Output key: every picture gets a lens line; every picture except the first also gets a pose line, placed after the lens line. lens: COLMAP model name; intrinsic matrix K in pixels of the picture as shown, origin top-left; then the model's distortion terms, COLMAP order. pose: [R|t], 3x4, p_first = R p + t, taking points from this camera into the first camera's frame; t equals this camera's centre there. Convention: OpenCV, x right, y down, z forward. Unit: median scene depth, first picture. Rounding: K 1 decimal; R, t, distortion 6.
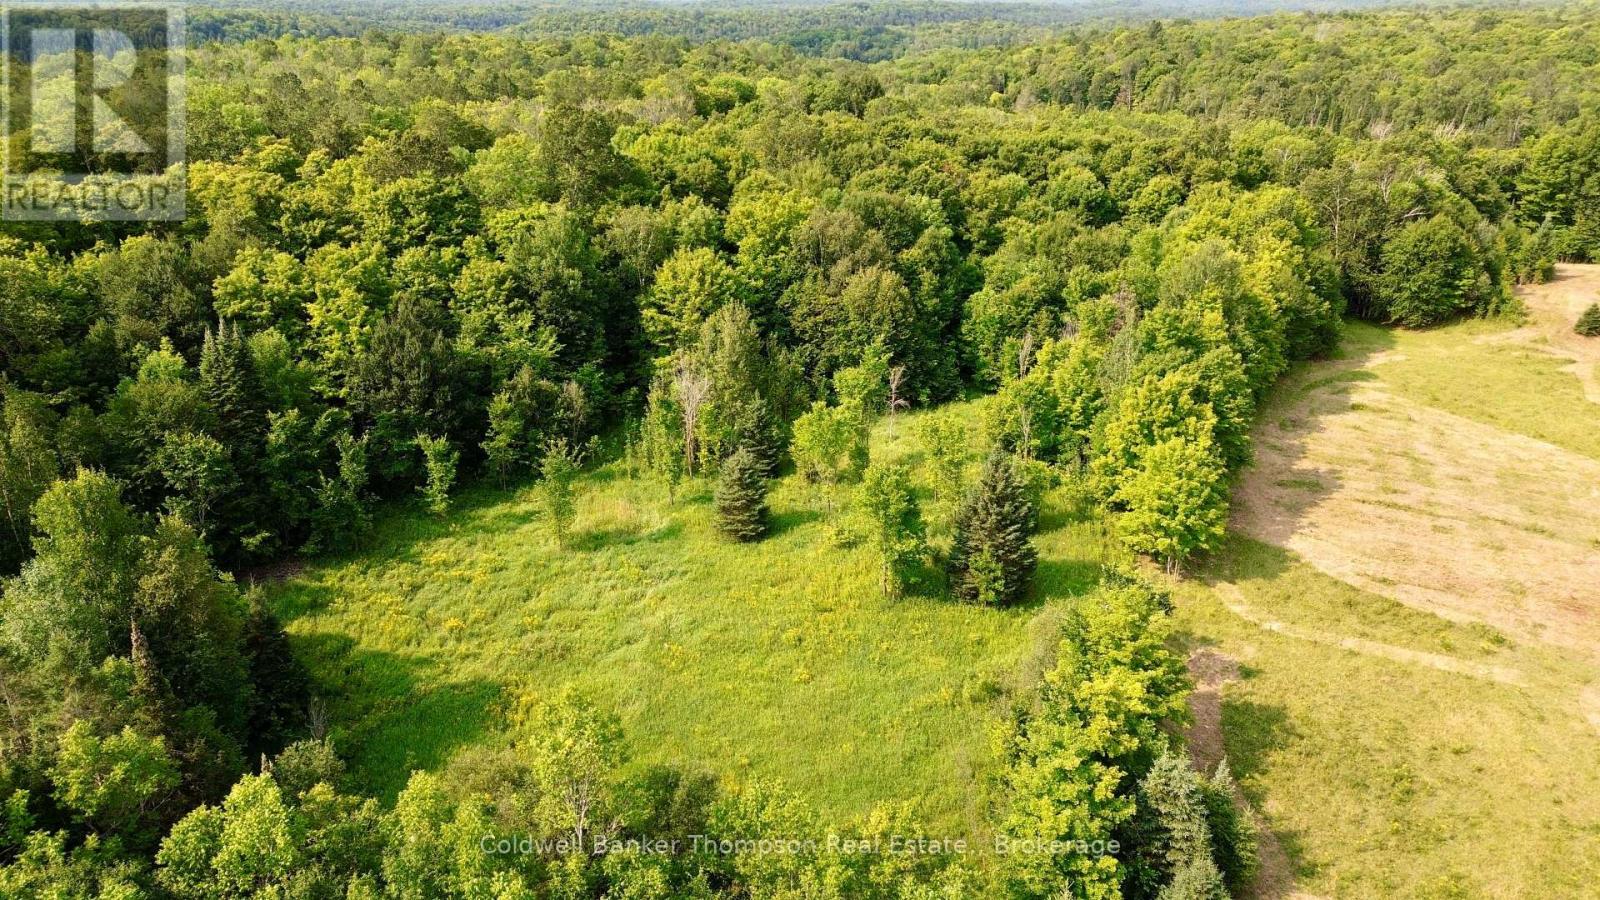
lens RADIAL K [[1147.8, 0, 791.8], [0, 1147.8, 448.0], [0, 0, 1]] dist [0.068335, -0.060446]
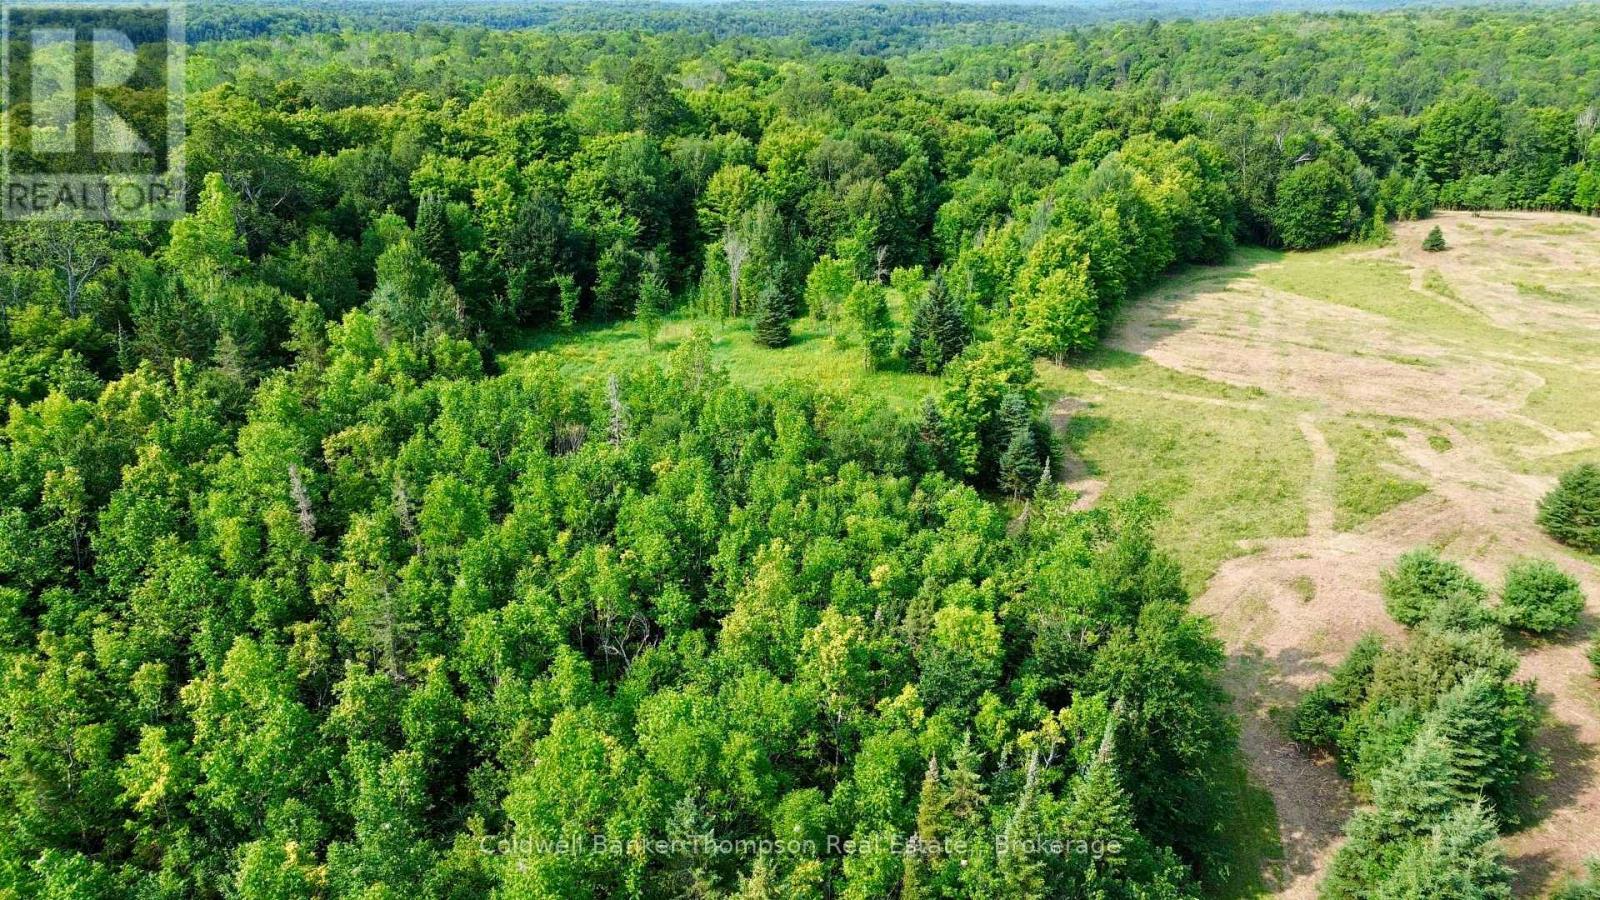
lens RADIAL K [[1147.8, 0, 796.7], [0, 1147.8, 457.0], [0, 0, 1]] dist [0.068335, -0.060446]
pose [[0.999927, 0.005709, -0.010642, 0.004337], [-0.005665, 0.999975, 0.004169, 0.174327], [0.010666, -0.004109, 0.999935, -0.386530]]
